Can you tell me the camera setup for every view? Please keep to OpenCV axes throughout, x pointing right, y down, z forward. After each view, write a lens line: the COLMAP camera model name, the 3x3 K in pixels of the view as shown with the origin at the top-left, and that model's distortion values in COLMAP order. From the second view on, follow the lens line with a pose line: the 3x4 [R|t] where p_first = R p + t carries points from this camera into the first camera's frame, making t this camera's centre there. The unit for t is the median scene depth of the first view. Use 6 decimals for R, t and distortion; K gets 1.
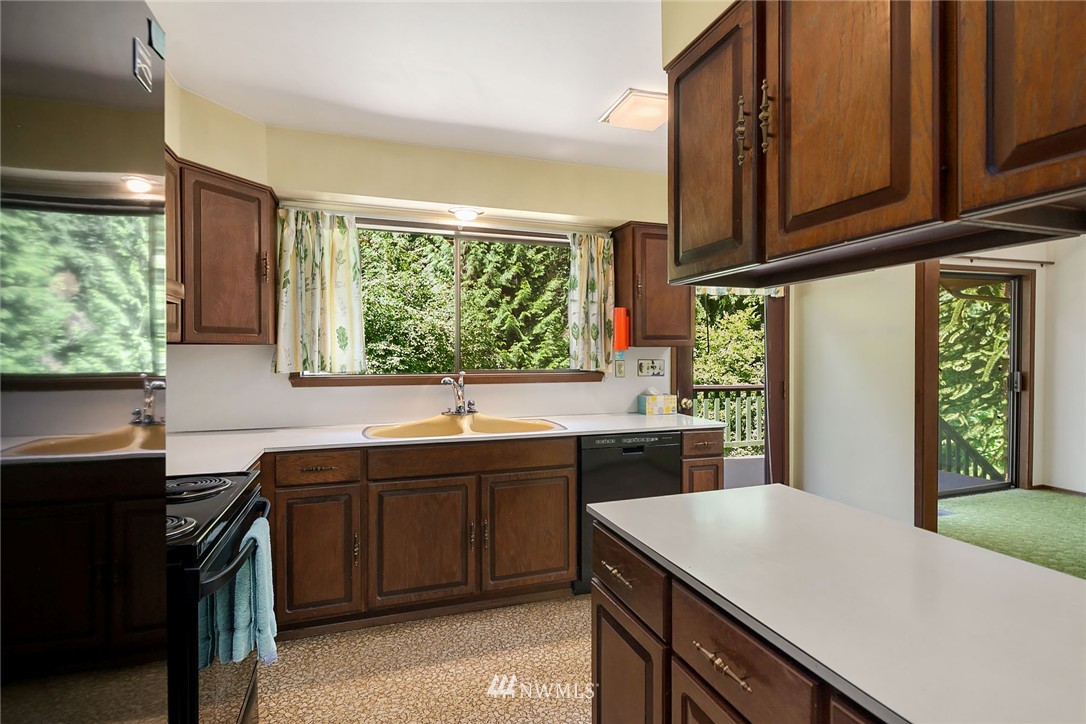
lens RADIAL K [[534.5, 0, 546.3], [0, 534.5, 357.8], [0, 0, 1]] dist [0.003749, -0.001746]
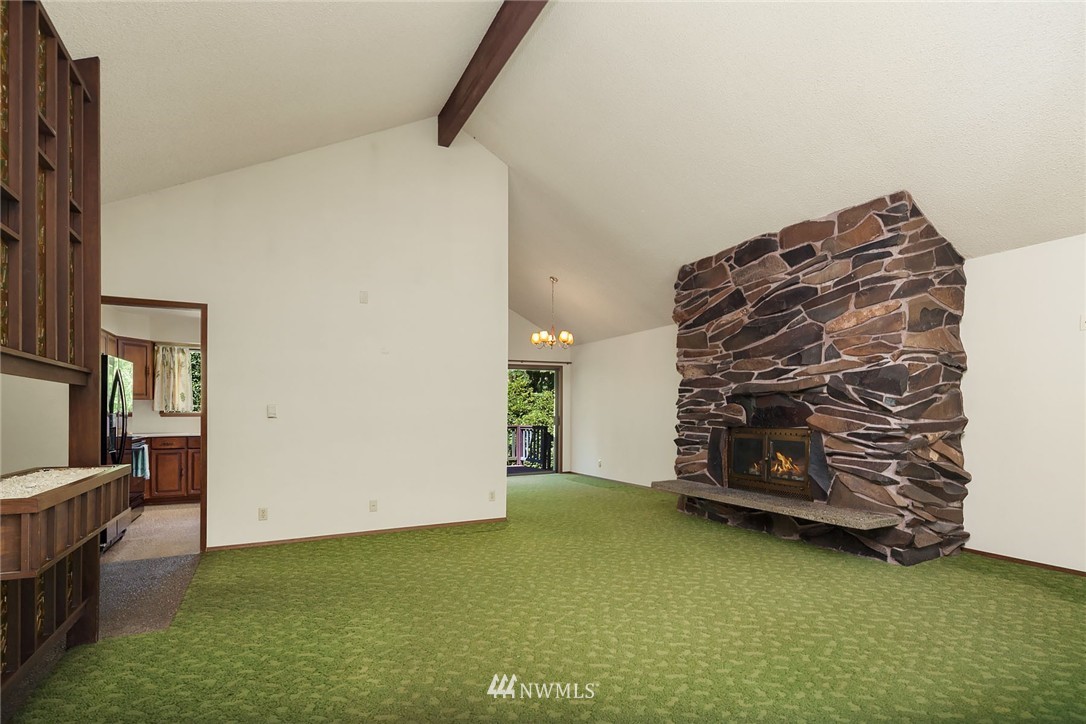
lens RADIAL K [[534.5, 0, 542.8], [0, 534.5, 410.4], [0, 0, 1]] dist [0.003749, -0.001746]
pose [[0.989997, 0.005613, 0.140978, 0.576760], [-0.004802, 0.999970, -0.006091, 0.020215], [-0.141008, 0.005353, 0.989994, -1.060093]]
